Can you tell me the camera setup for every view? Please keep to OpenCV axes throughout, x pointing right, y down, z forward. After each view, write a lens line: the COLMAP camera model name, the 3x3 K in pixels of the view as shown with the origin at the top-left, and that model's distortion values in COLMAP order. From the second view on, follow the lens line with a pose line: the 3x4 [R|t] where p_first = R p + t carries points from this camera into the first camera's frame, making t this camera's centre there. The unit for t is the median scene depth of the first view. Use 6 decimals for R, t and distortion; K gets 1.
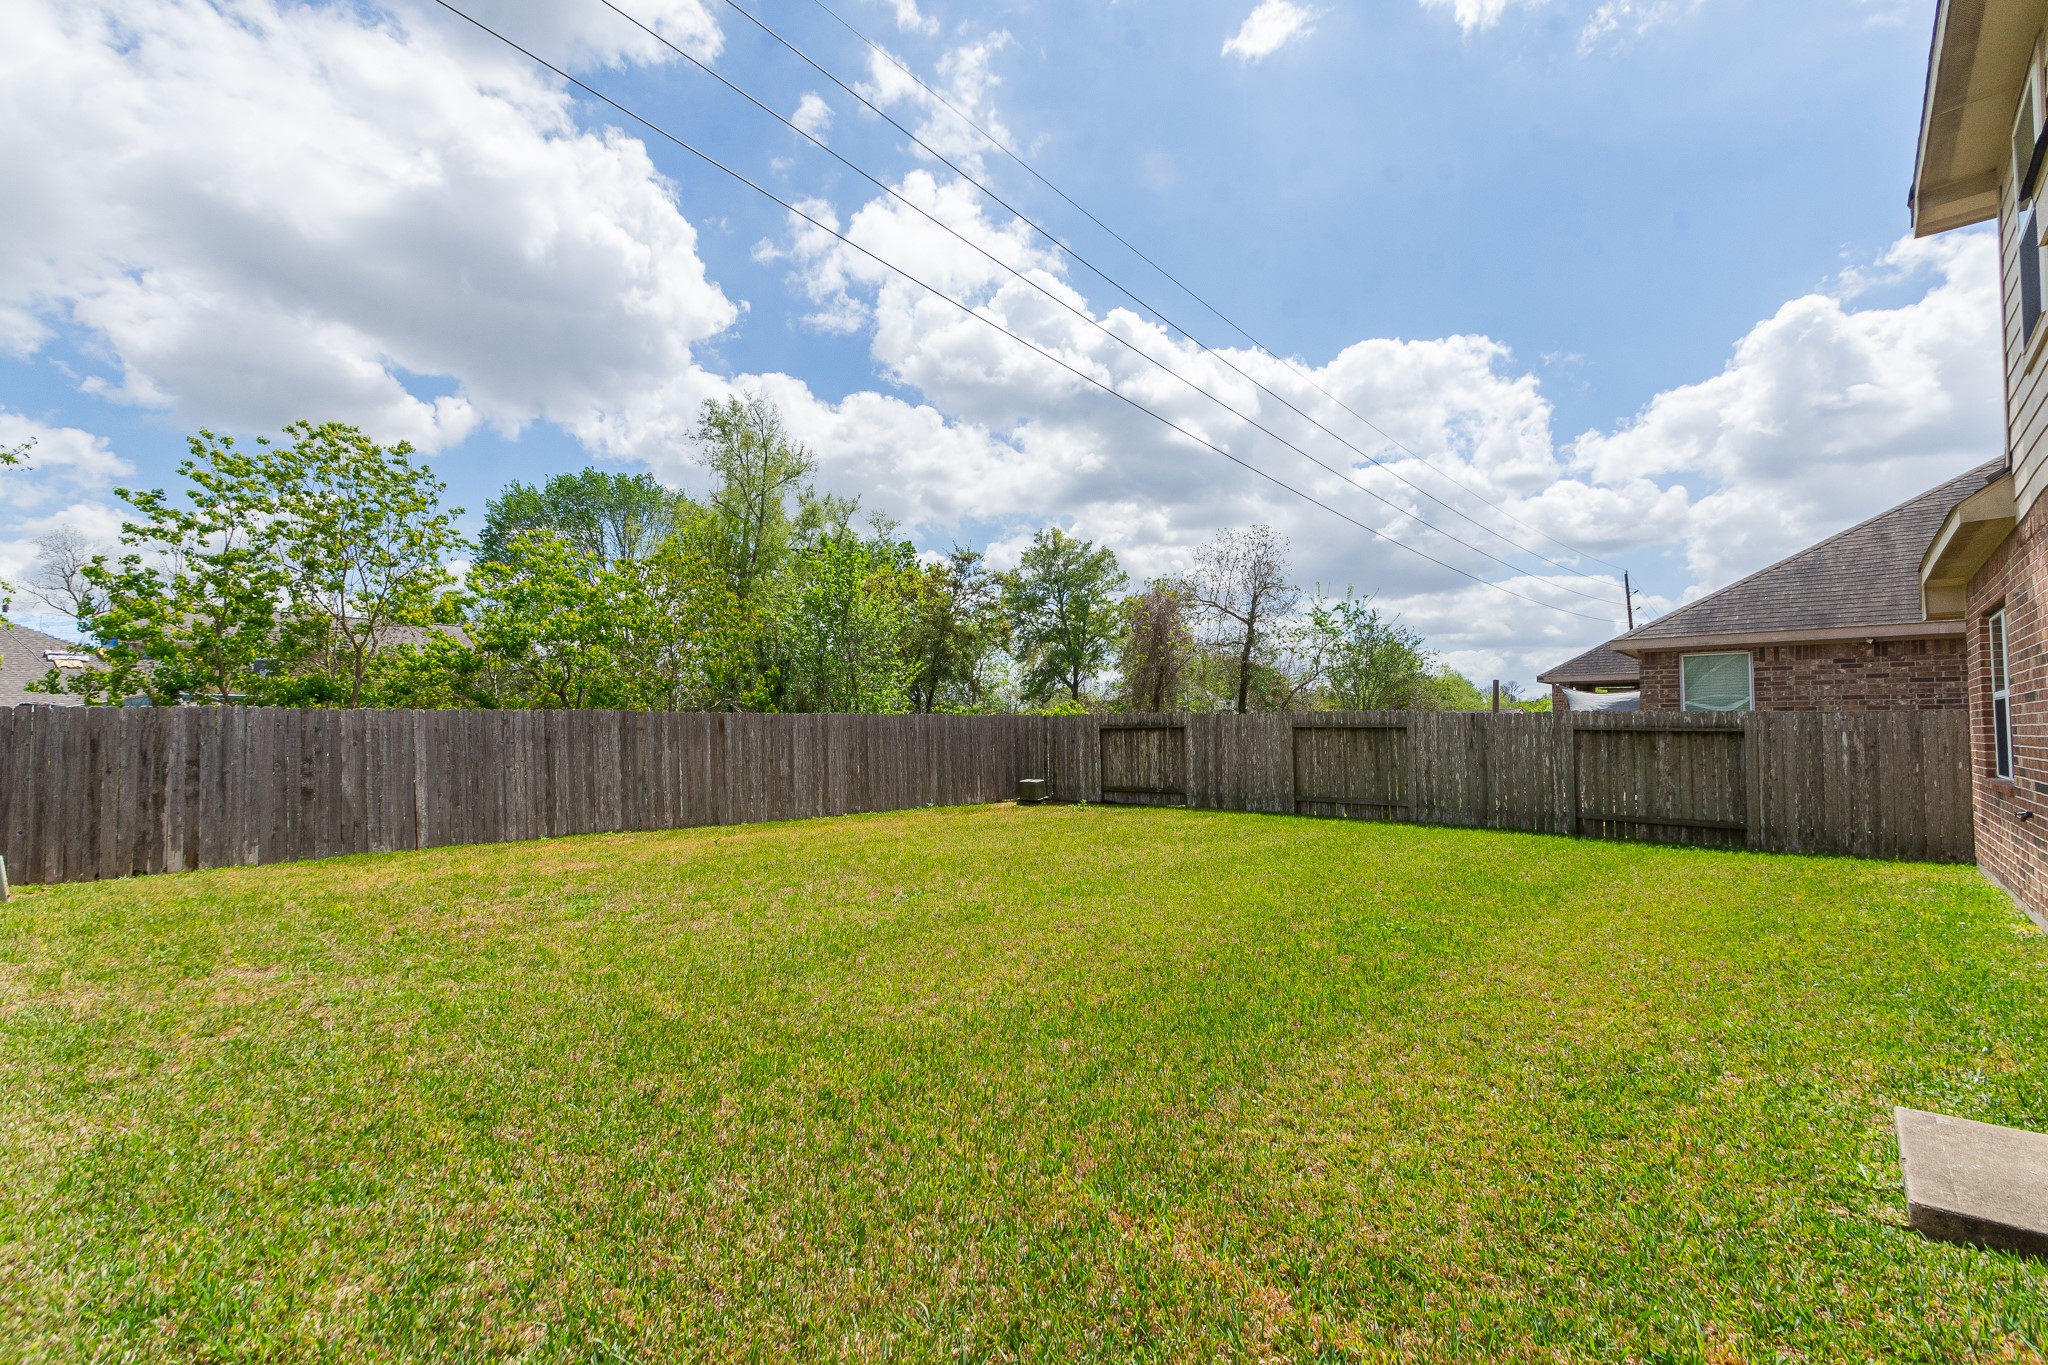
lens RADIAL K [[914.6, 0, 1009.7], [0, 914.6, 701.6], [0, 0, 1]] dist [0.003352, -0.000932]
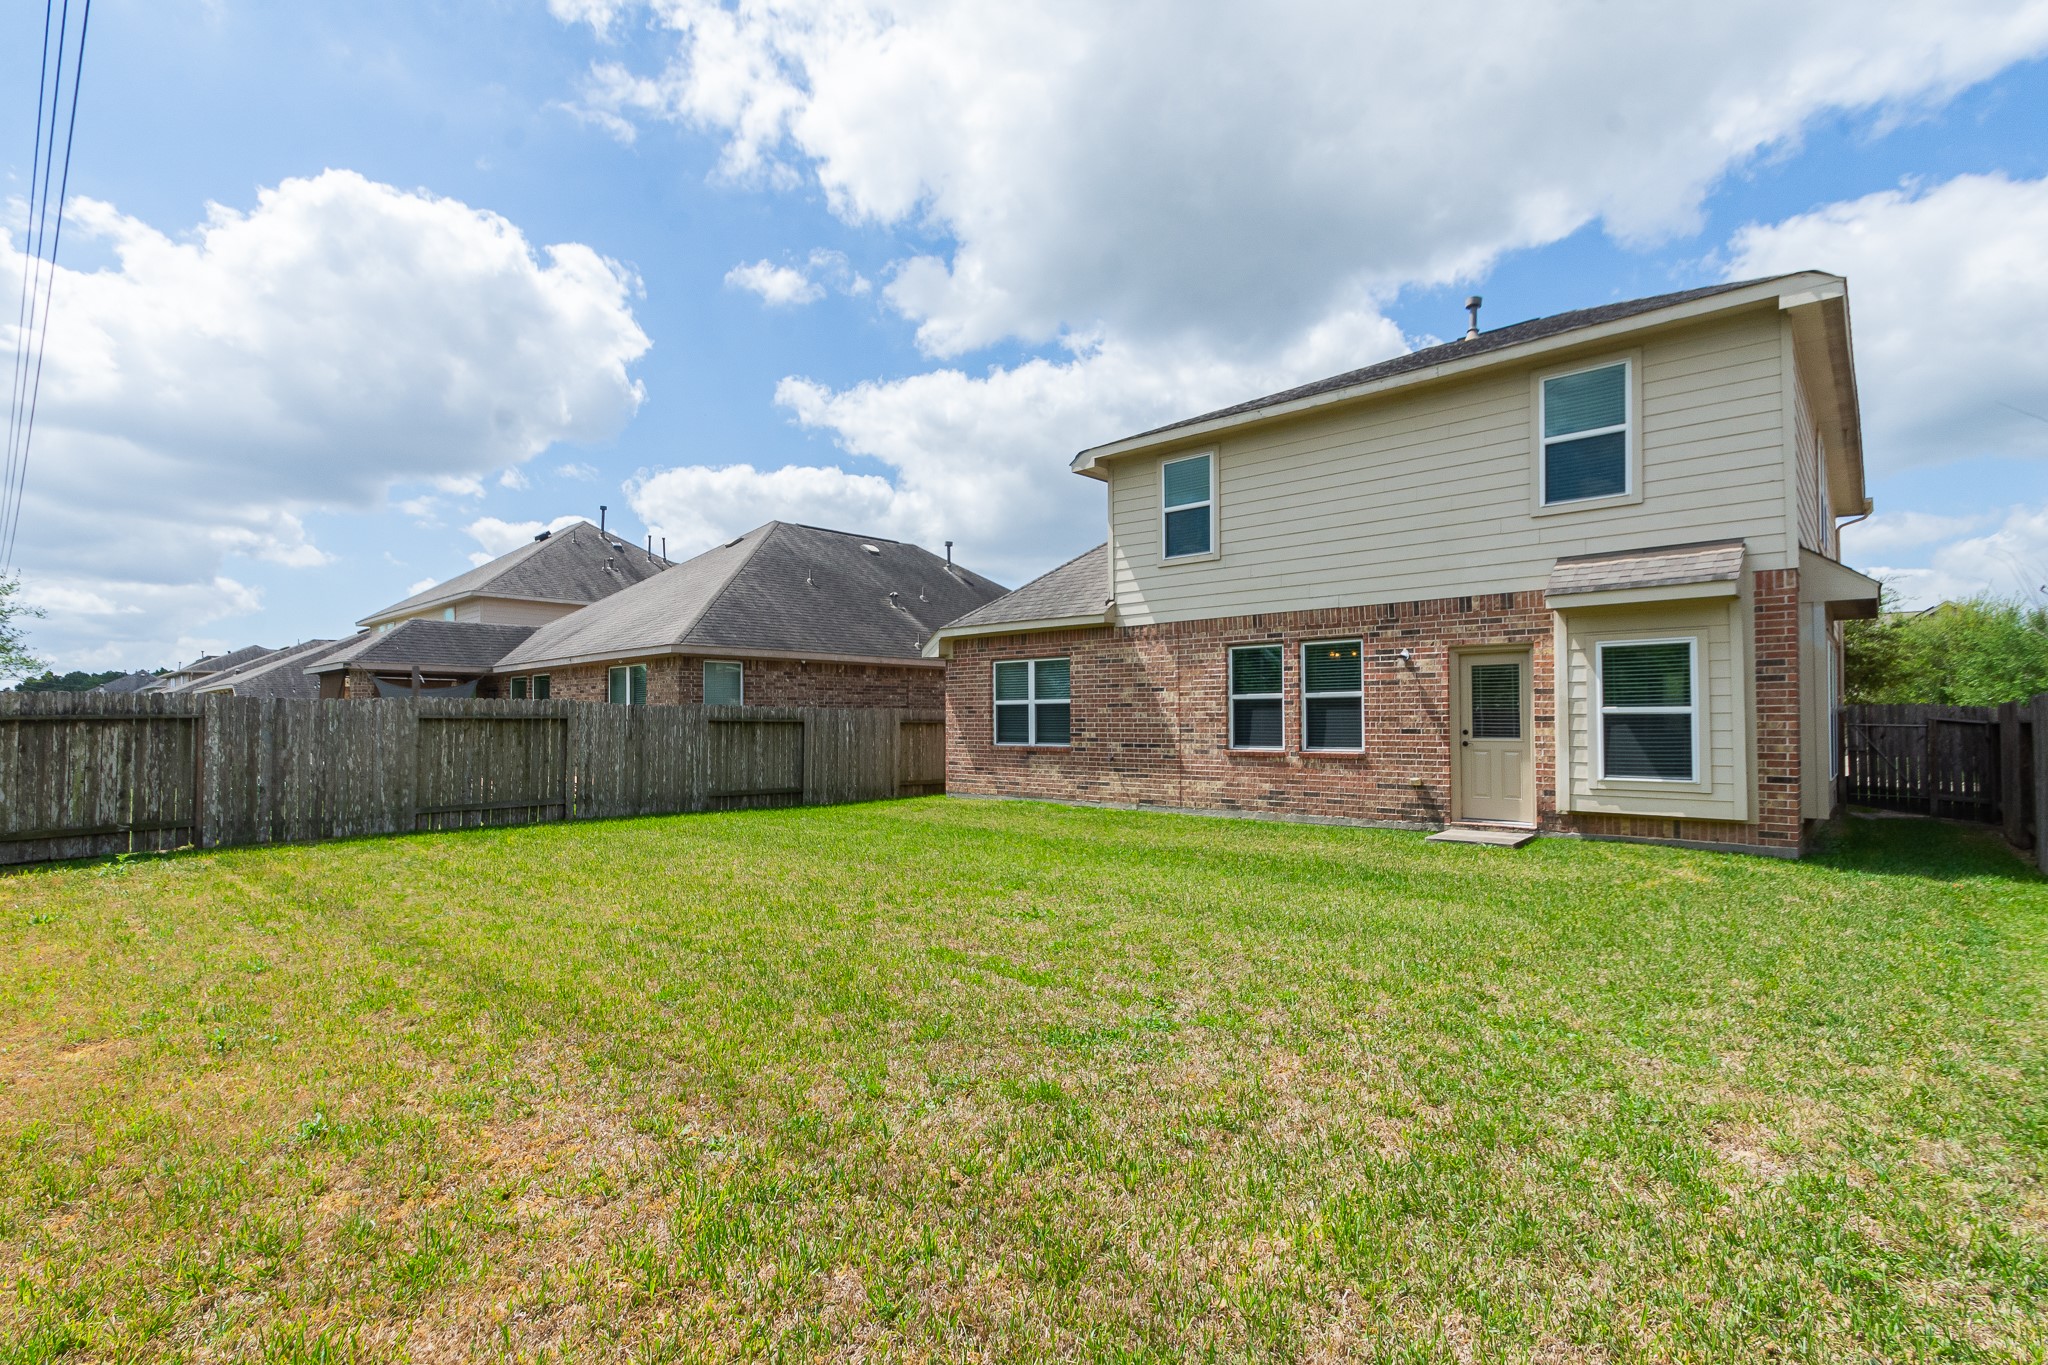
lens RADIAL K [[956.6, 0, 1033.5], [0, 956.6, 707.0], [0, 0, 1]] dist [0.005754, 0.000242]
pose [[-0.000450, 0.014932, 0.999888, -0.564810], [-0.027436, 0.999512, -0.014939, 0.019021], [-0.999623, -0.027440, -0.000040, 0.558180]]
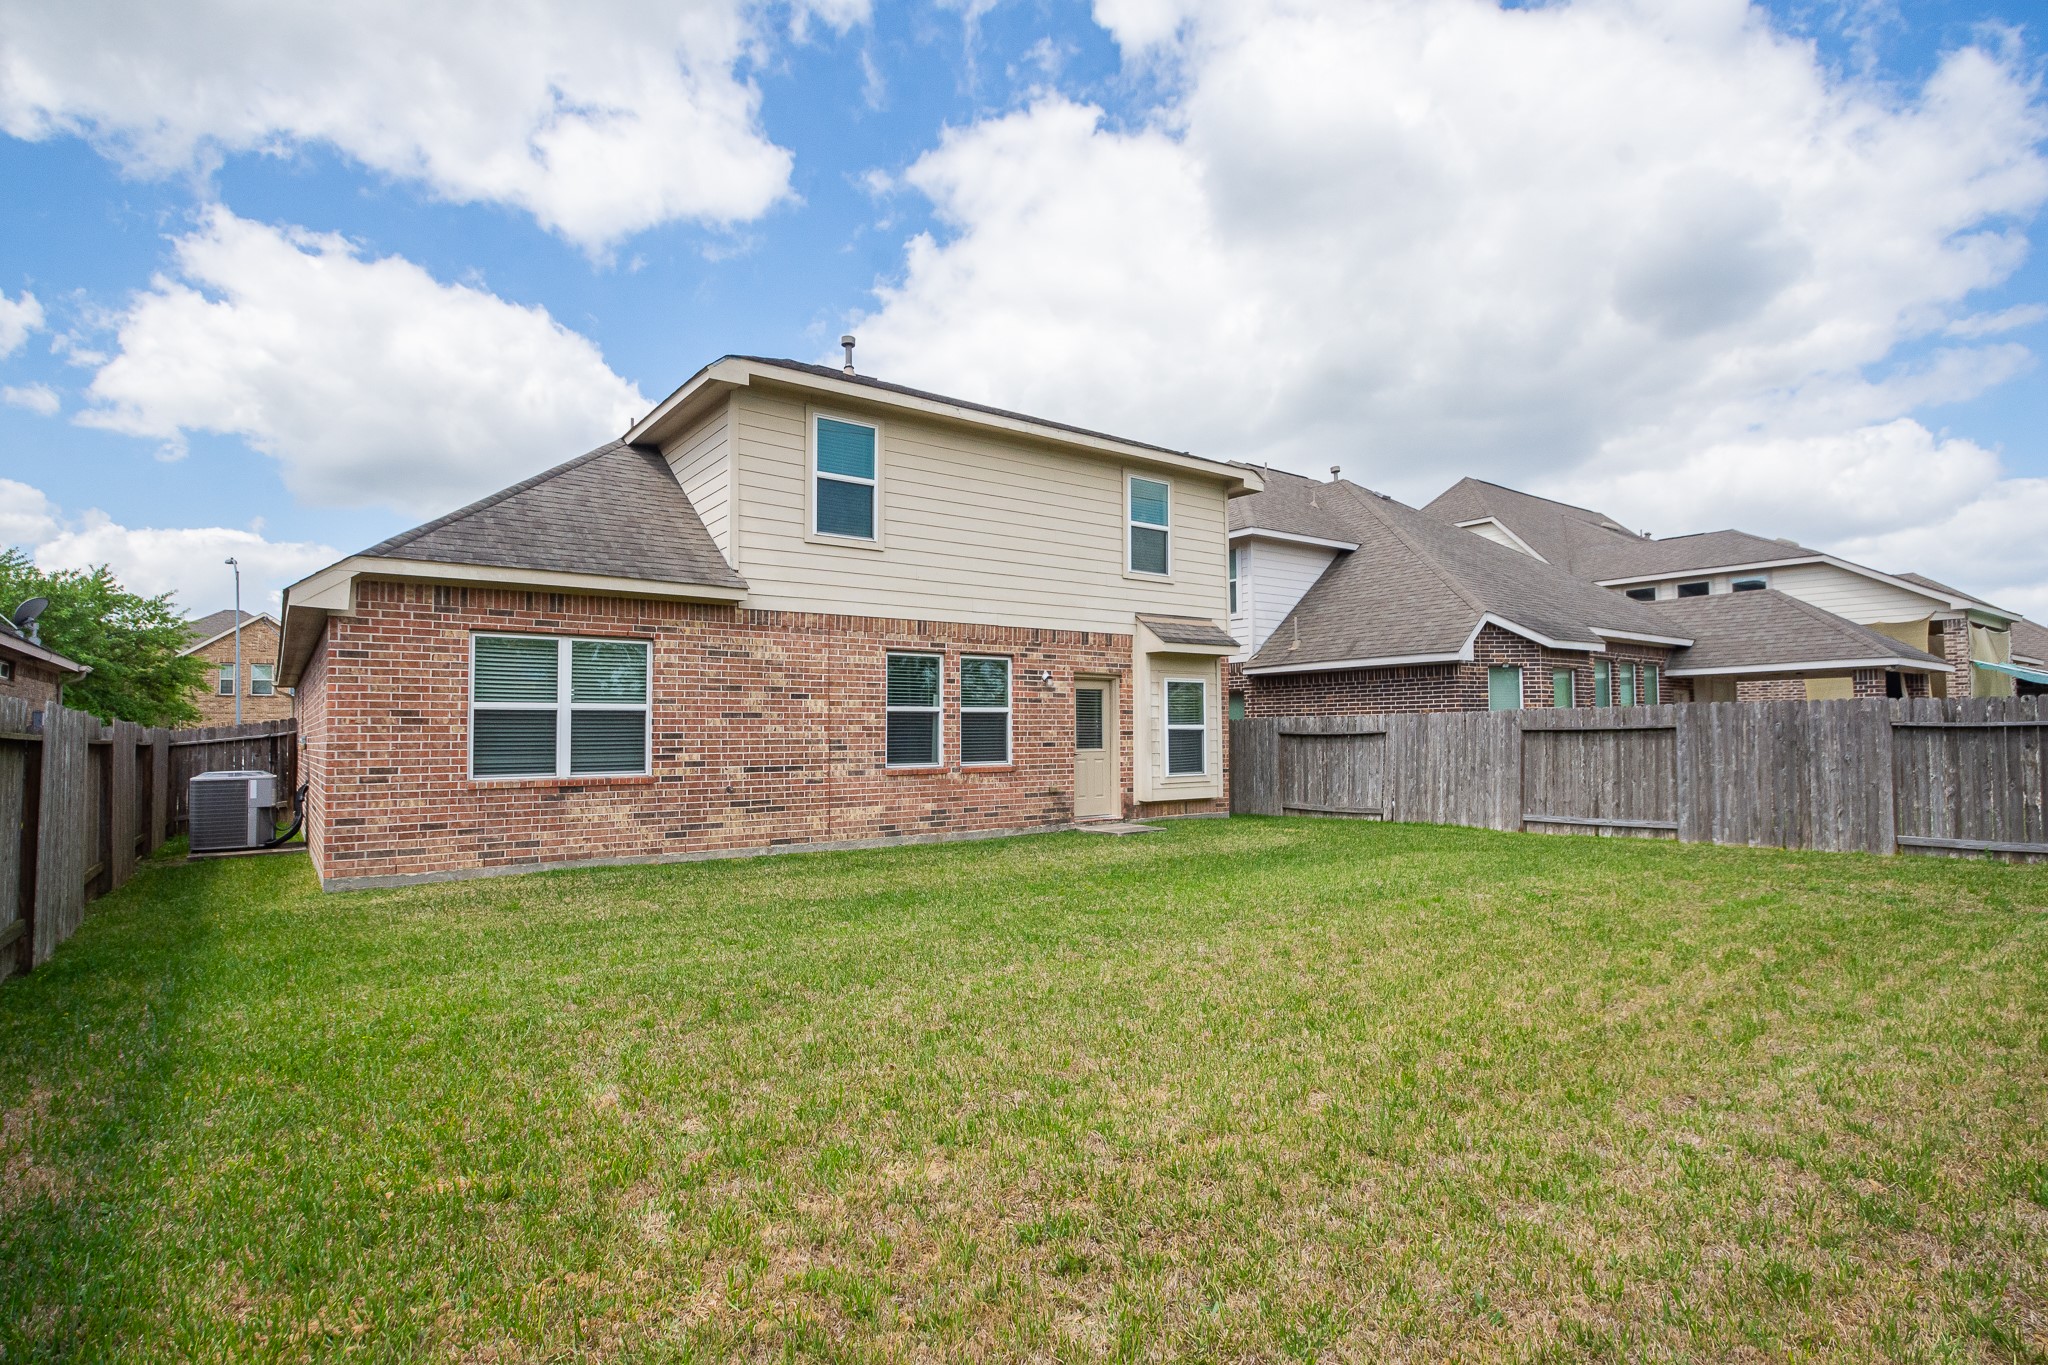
lens RADIAL K [[1010.4, 0, 1018.3], [0, 1010.4, 704.0], [0, 0, 1]] dist [0.002073, -0.013679]
pose [[-0.979258, 0.013777, 0.202146, 0.130486], [0.001598, 0.998180, -0.060288, 0.040004], [-0.202609, -0.058715, -0.977498, 1.238732]]
